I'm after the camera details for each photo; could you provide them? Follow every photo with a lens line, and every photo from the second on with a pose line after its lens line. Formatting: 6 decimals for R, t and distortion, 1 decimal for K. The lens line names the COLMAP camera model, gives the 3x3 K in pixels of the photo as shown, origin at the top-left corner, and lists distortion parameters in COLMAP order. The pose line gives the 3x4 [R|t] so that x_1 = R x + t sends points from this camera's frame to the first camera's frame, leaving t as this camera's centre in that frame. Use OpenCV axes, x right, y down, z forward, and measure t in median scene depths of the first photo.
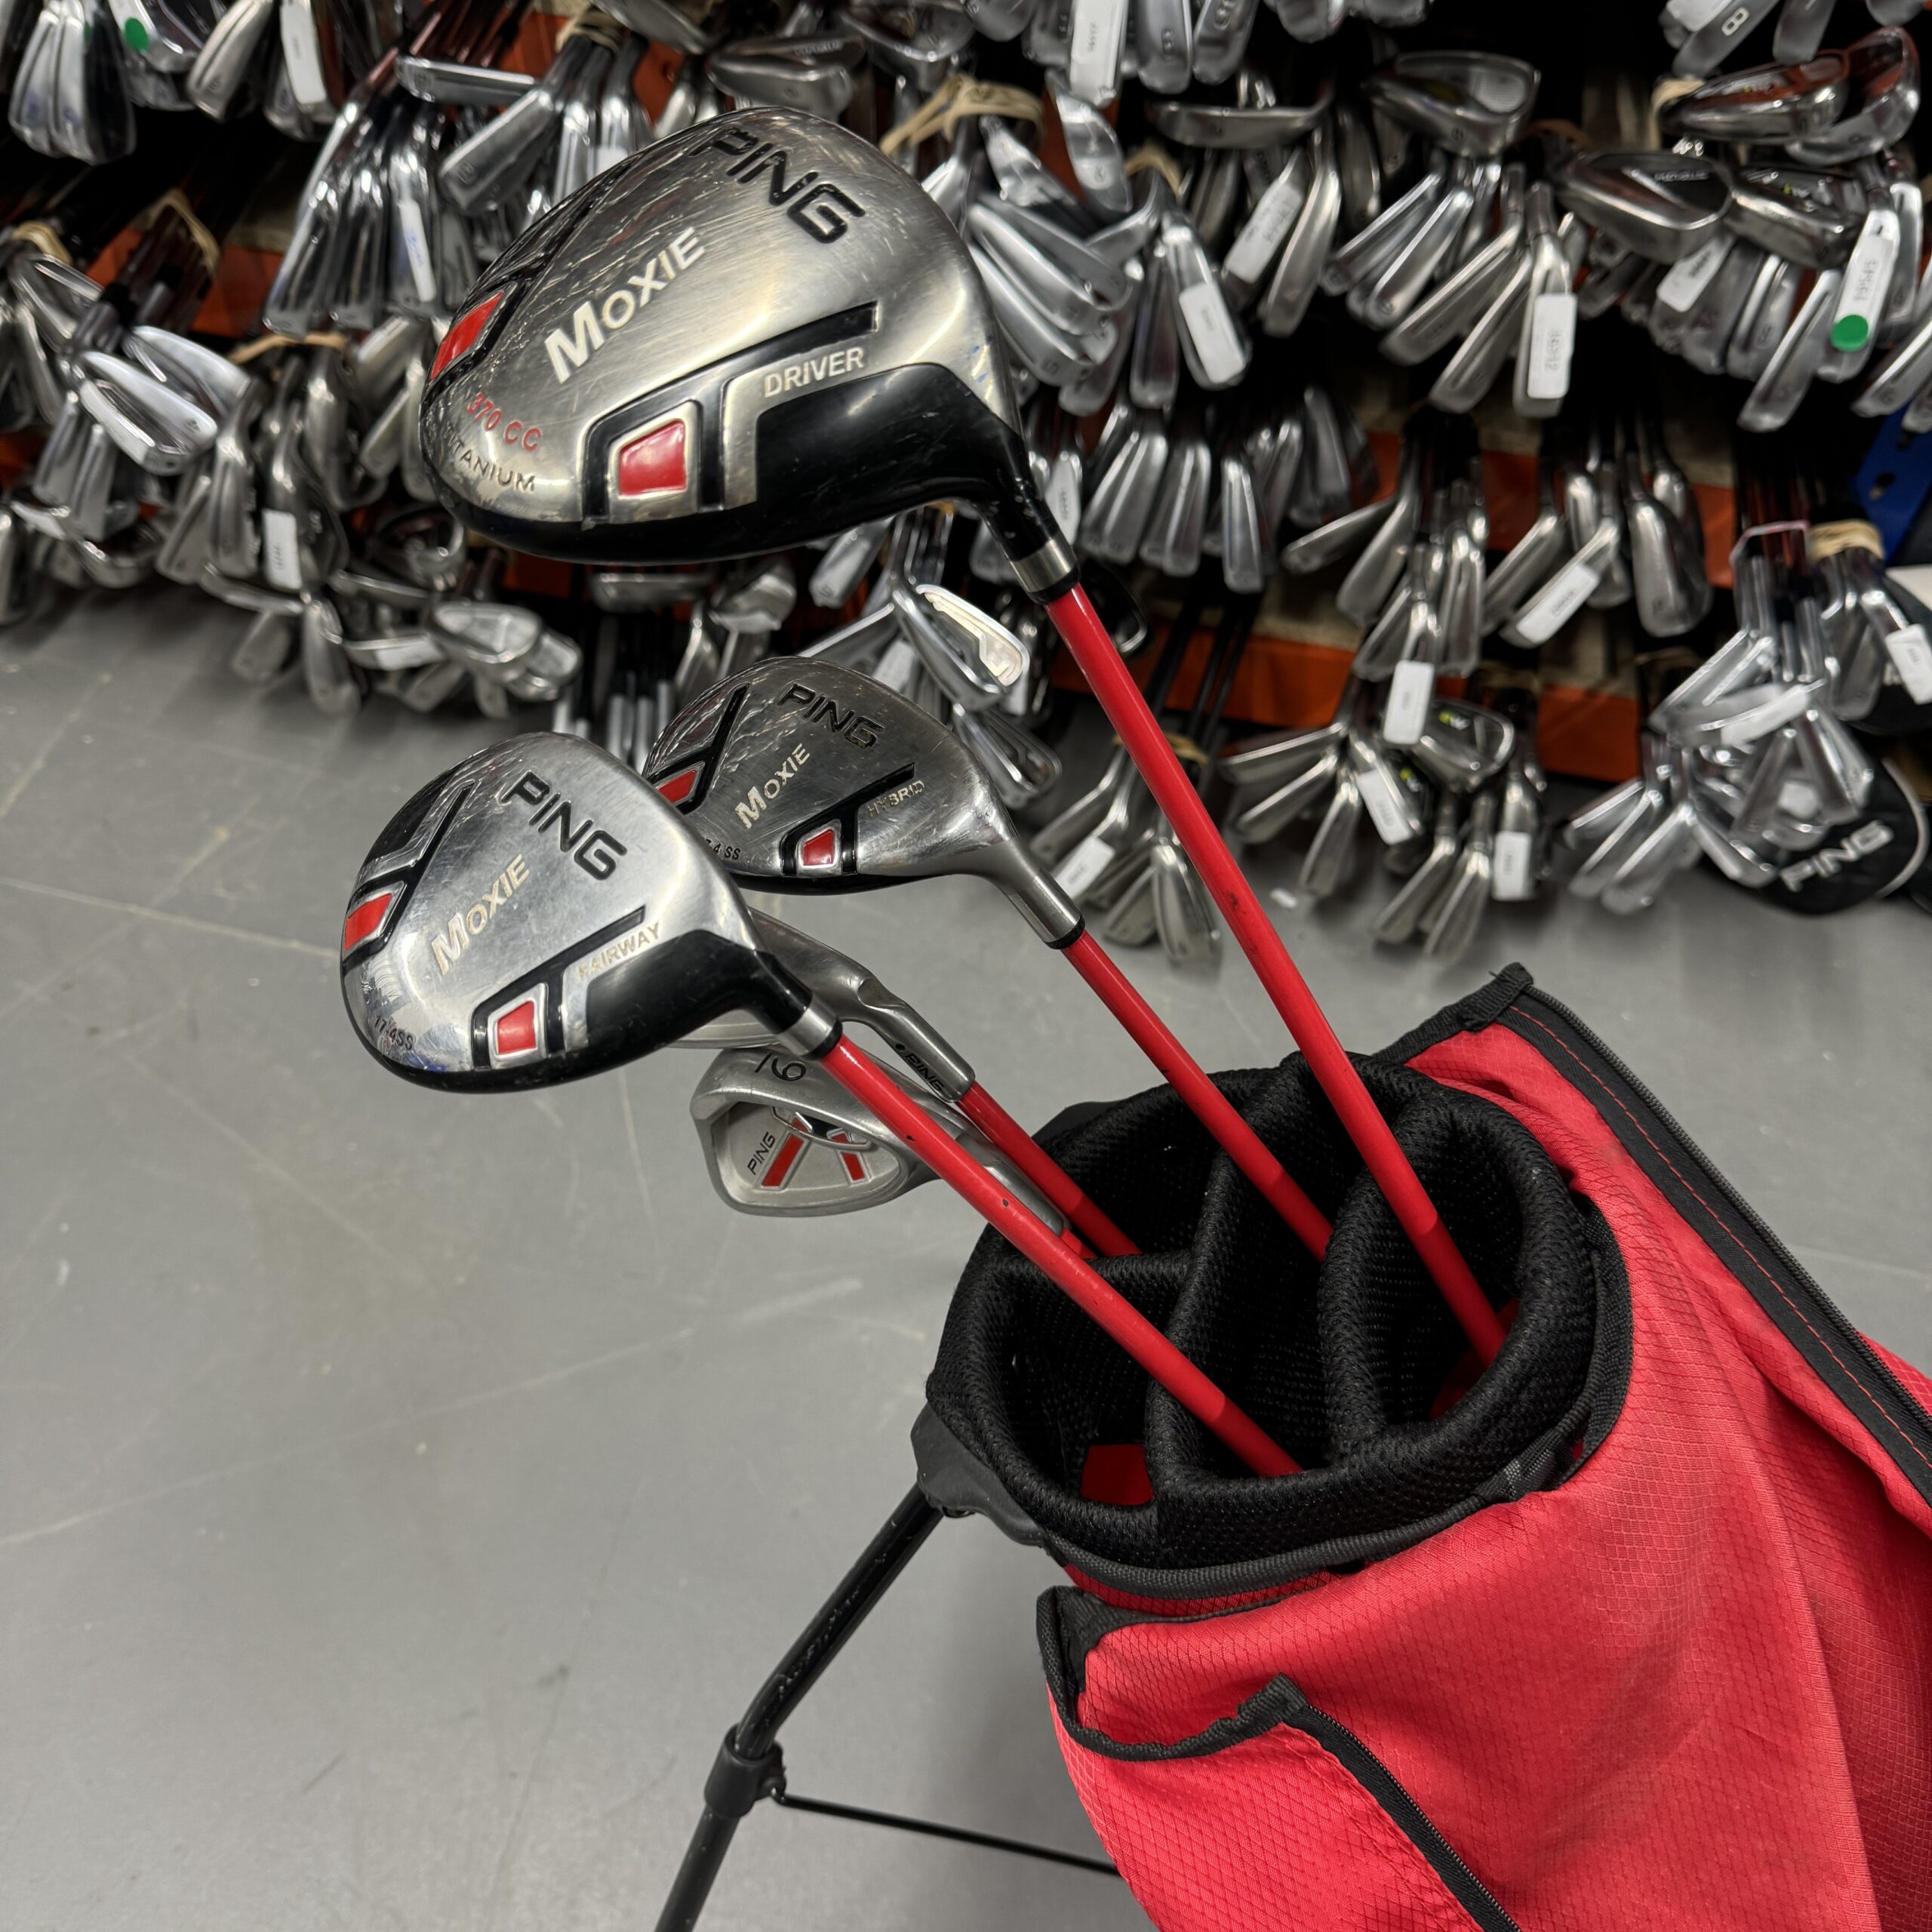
lens RADIAL K [[1952.4, 0, 963.6], [0, 1952.4, 1070.8], [0, 0, 1]] dist [0.131831, -0.253595]
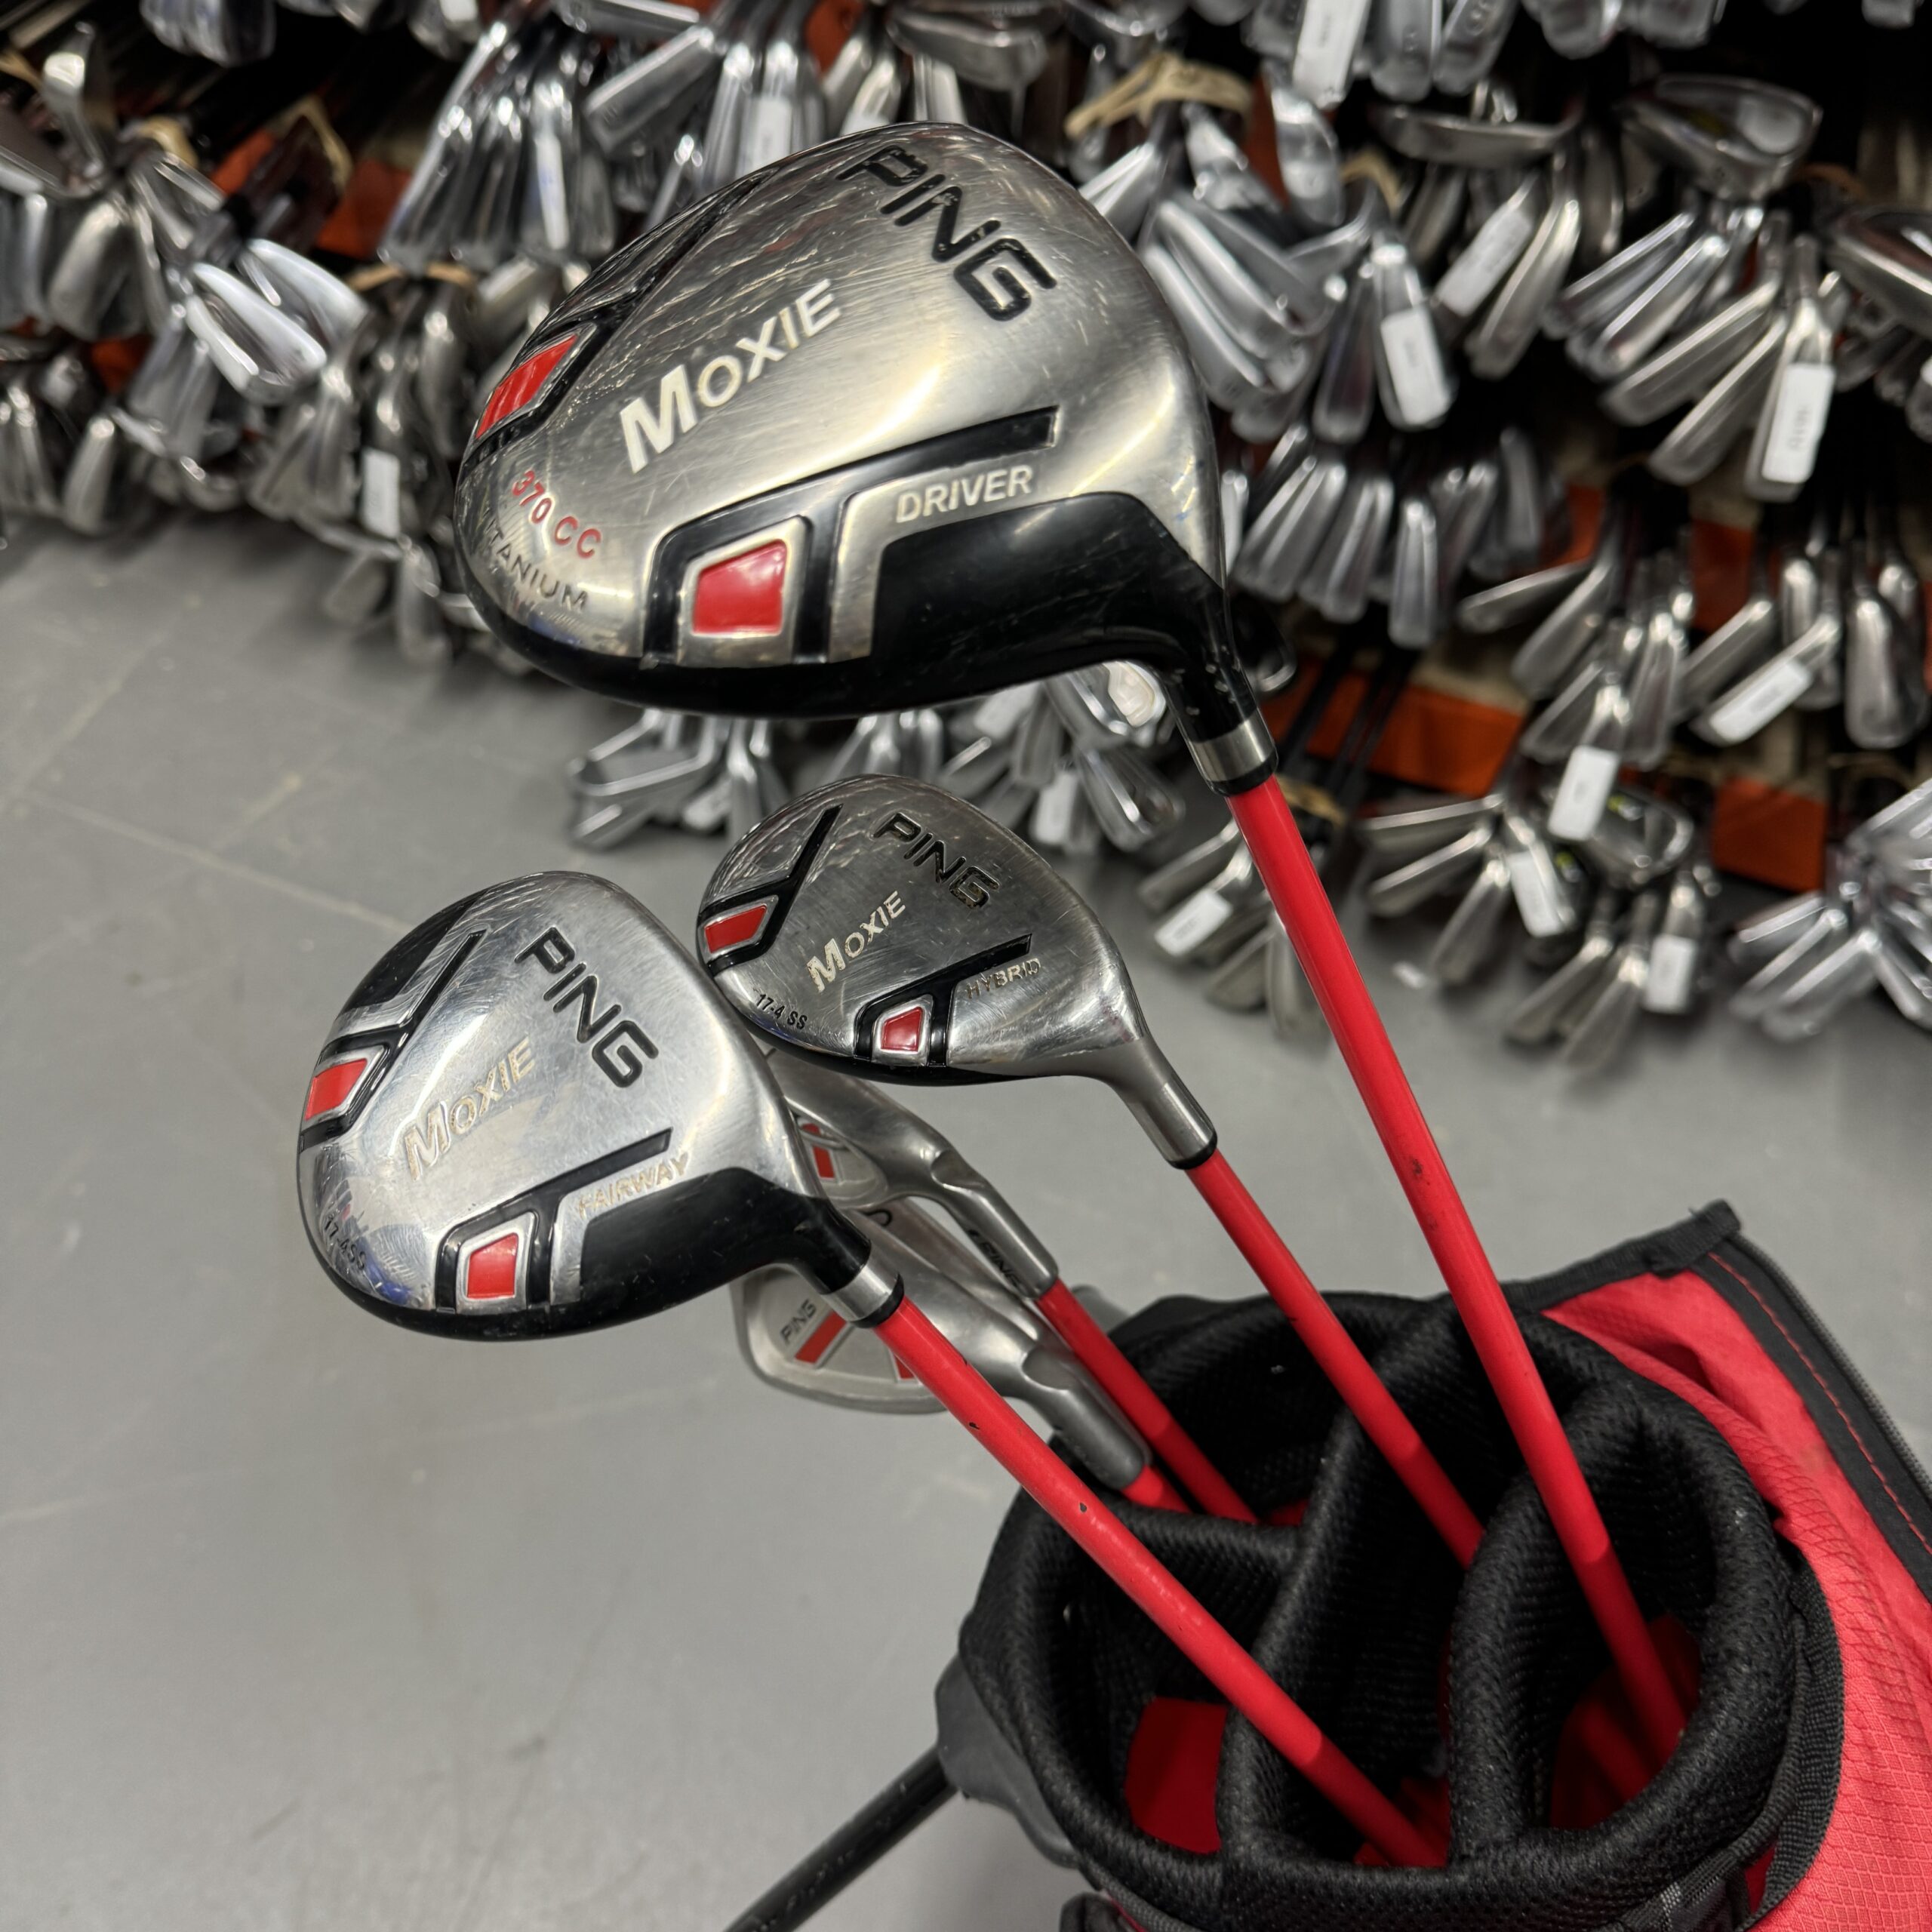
lens RADIAL K [[1949.3, 0, 928.8], [0, 1949.3, 1076.3], [0, 0, 1]] dist [0.094574, -0.215832]
pose [[0.992066, 0.115077, -0.050628, -0.010186], [-0.113528, 0.993004, 0.032485, -0.061600], [0.054012, -0.026480, 0.998189, 0.098075]]
